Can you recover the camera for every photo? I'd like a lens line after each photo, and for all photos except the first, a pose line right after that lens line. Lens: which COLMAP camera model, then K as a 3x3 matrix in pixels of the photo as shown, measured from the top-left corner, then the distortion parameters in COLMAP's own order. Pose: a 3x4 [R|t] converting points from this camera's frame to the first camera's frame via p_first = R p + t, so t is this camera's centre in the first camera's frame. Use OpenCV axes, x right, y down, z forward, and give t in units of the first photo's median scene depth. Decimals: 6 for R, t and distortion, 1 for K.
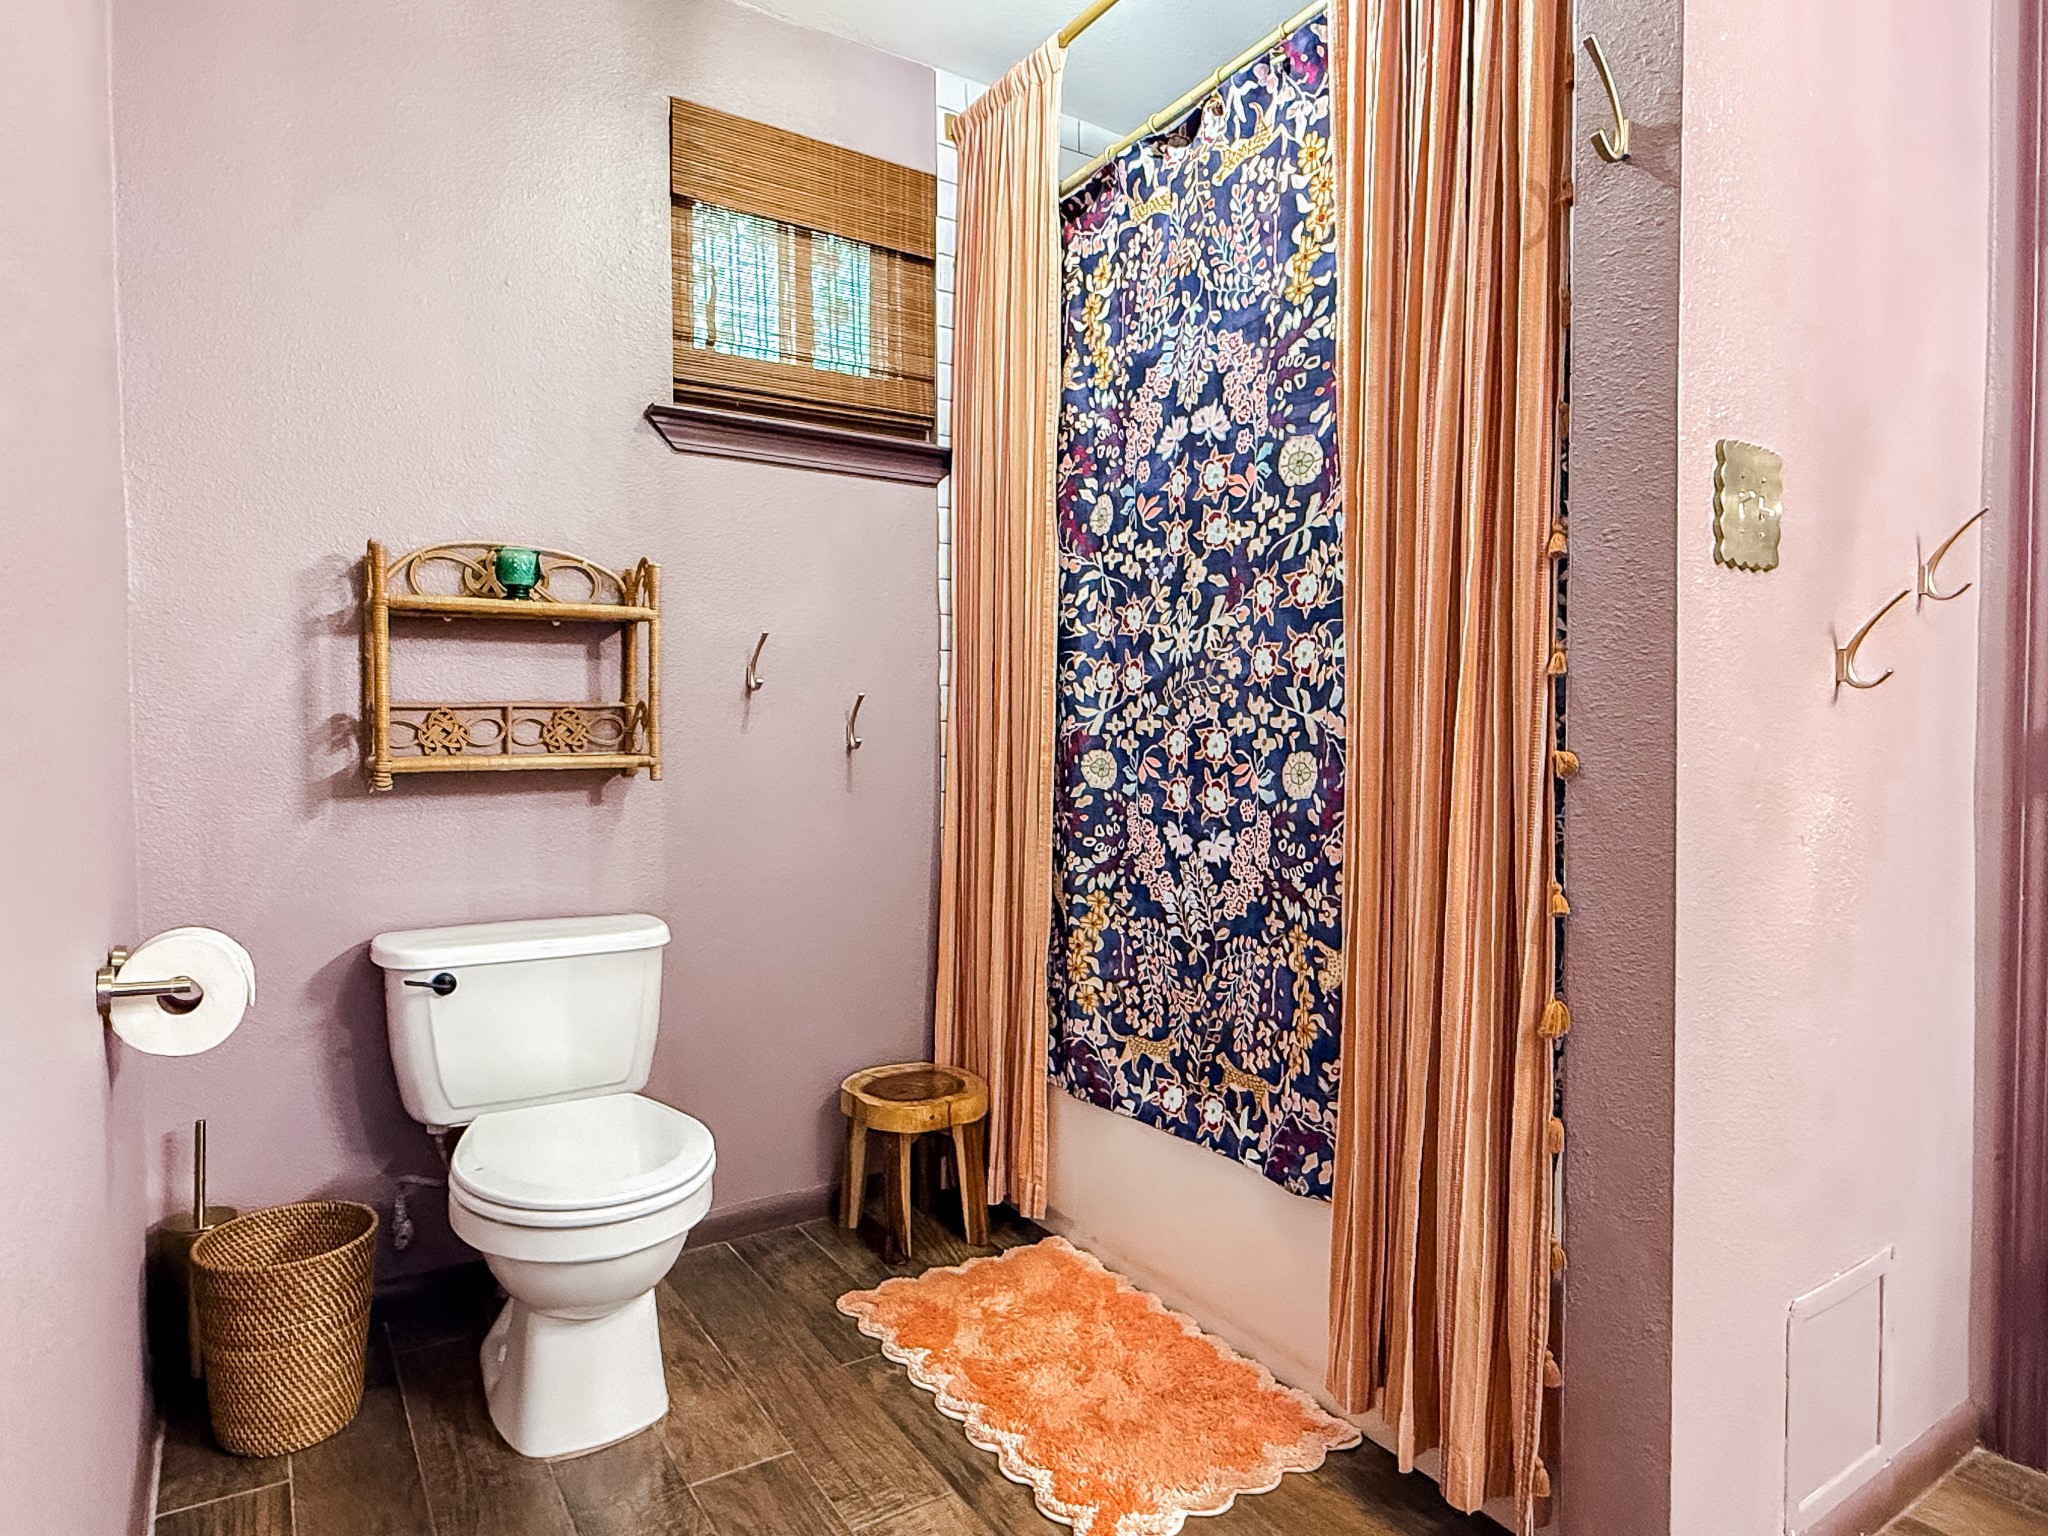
lens RADIAL K [[1199.2, 0, 1022.3], [0, 1199.2, 762.2], [0, 0, 1]] dist [-0.005911, 0.000679]
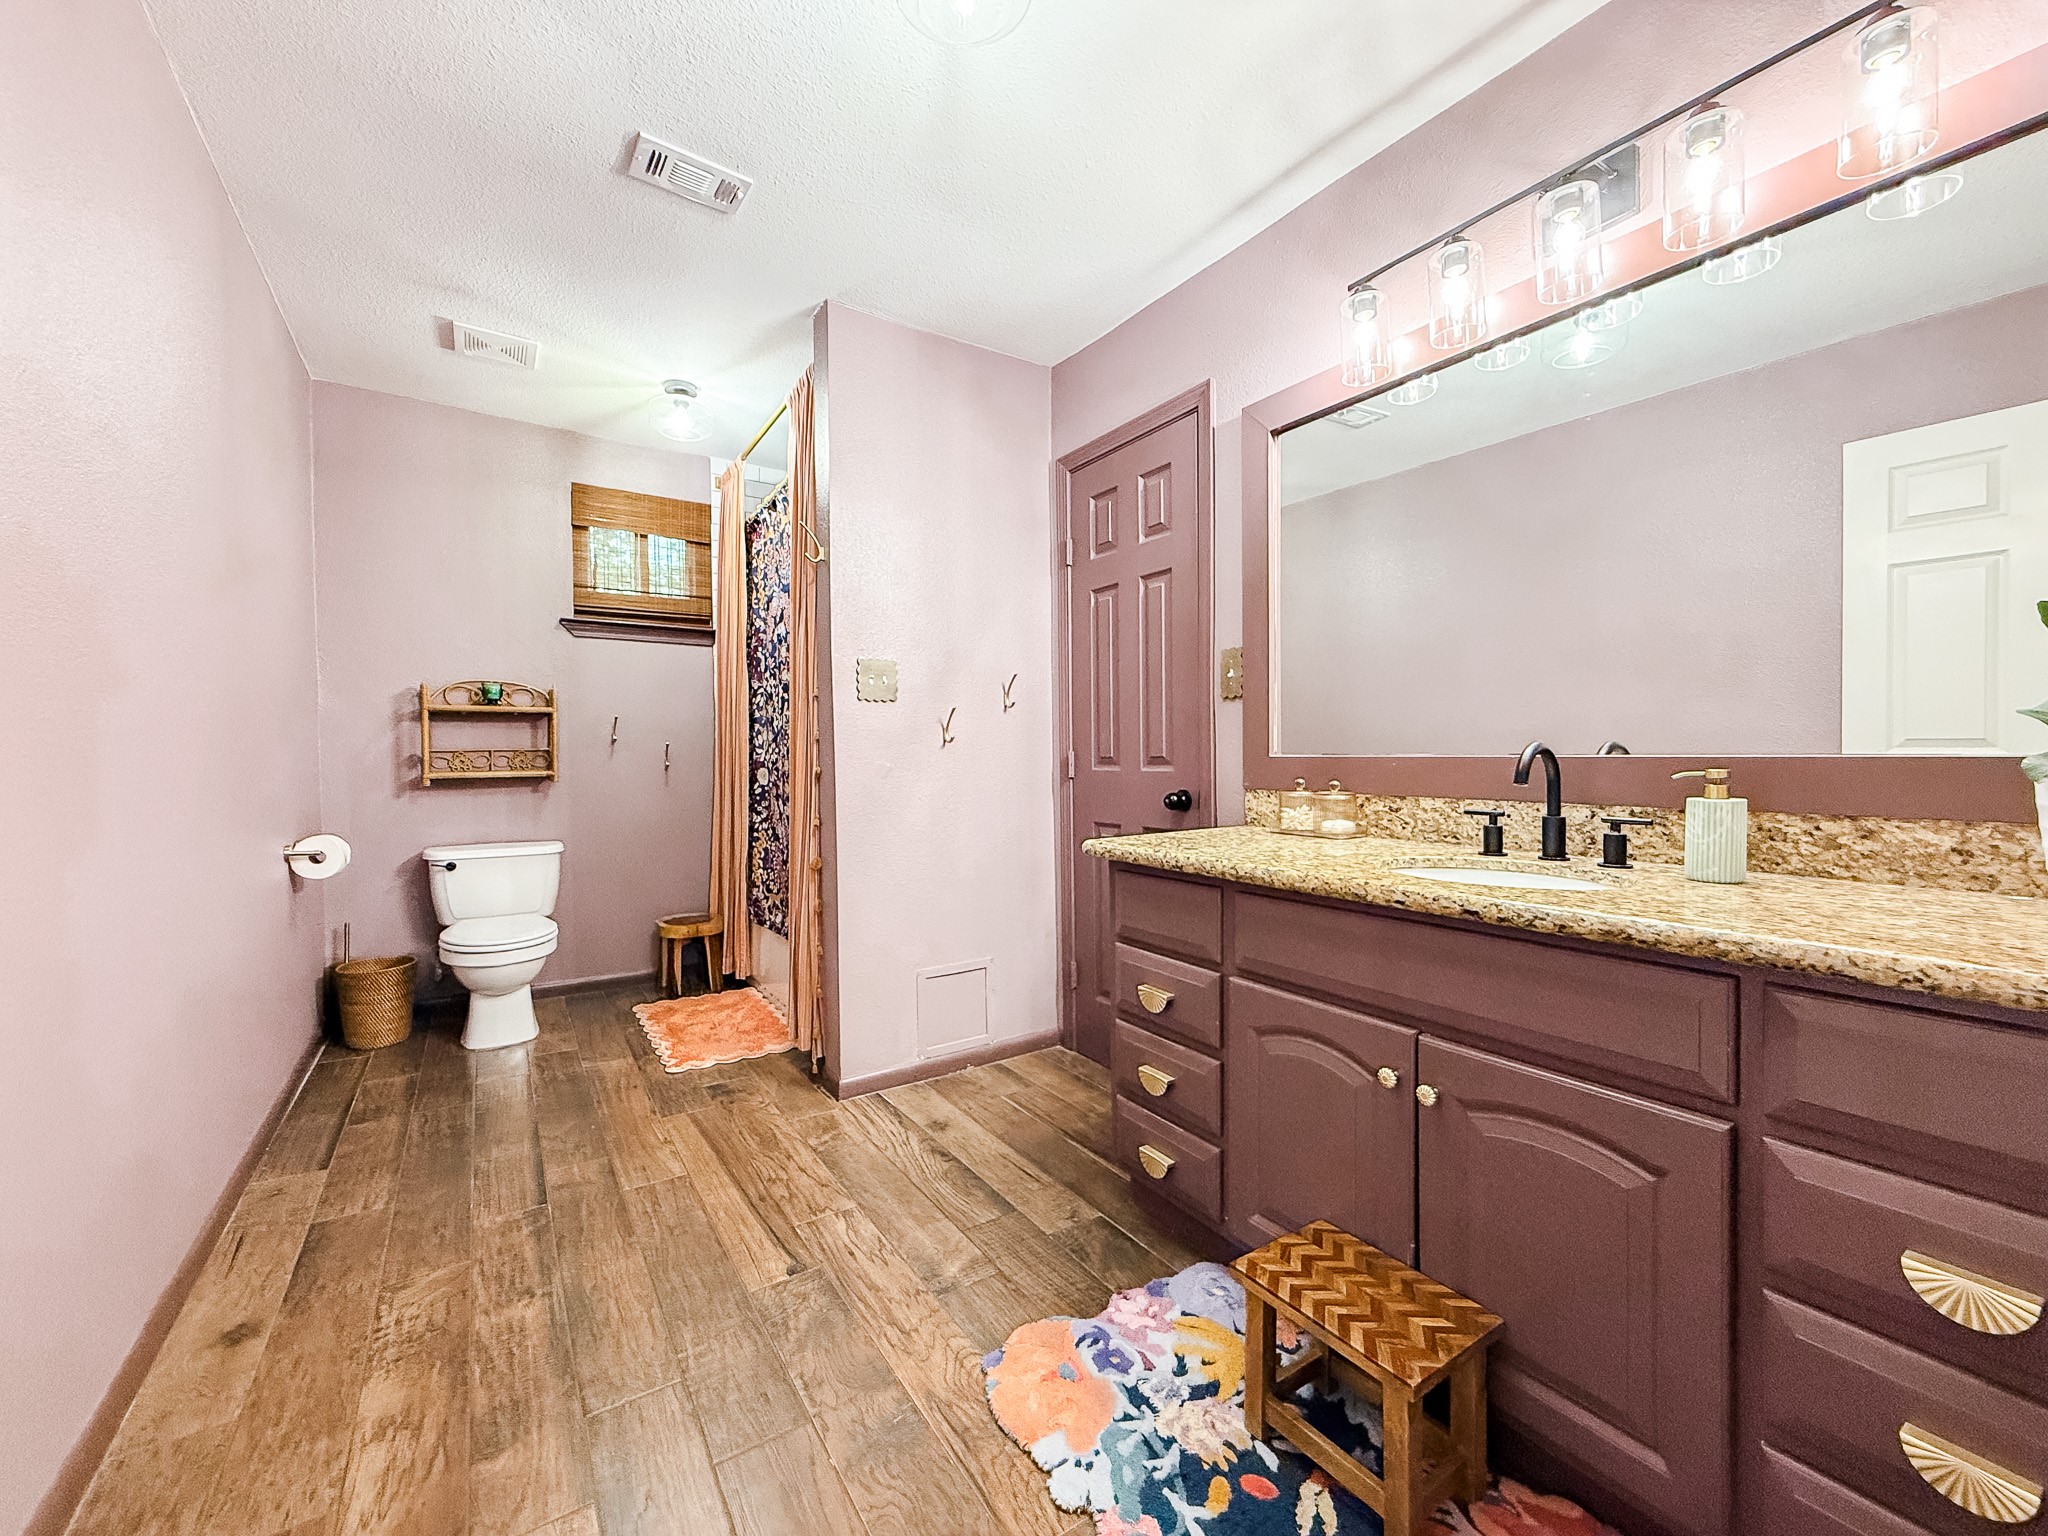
lens RADIAL K [[816.3, 0, 1027.5], [0, 816.3, 764.1], [0, 0, 1]] dist [0.000791, 0.000024]
pose [[0.999975, -0.007123, 0.000389, 0.608414], [0.007129, 0.999816, -0.017791, 0.014799], [-0.000262, 0.017794, 0.999842, -0.581122]]
